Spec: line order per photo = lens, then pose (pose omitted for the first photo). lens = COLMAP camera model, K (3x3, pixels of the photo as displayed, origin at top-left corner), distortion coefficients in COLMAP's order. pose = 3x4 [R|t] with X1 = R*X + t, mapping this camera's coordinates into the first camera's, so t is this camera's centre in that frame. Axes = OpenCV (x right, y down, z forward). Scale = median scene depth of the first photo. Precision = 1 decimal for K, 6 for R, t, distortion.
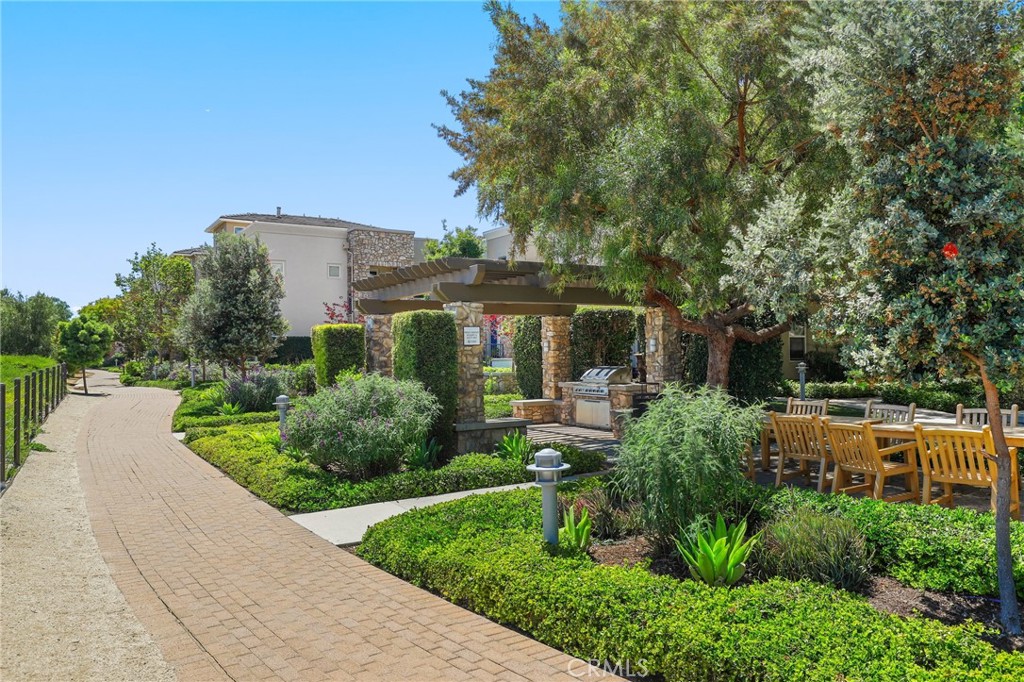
lens RADIAL K [[717.8, 0, 513.8], [0, 717.8, 338.2], [0, 0, 1]] dist [-0.000365, 0.000009]
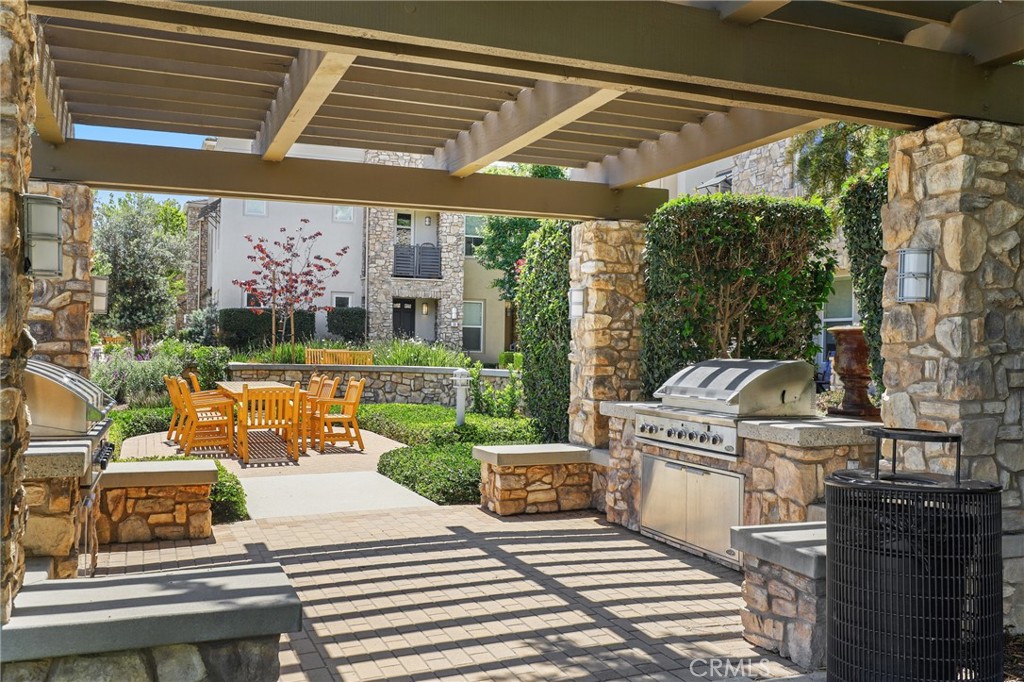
lens RADIAL K [[904.1, 0, 508.7], [0, 904.1, 341.8], [0, 0, 1]] dist [0.012282, 0.002427]
pose [[0.987005, 0.026915, -0.158417, 0.087632], [-0.024857, 0.999579, 0.014963, 0.026630], [0.158753, -0.010830, 0.987259, 0.559520]]
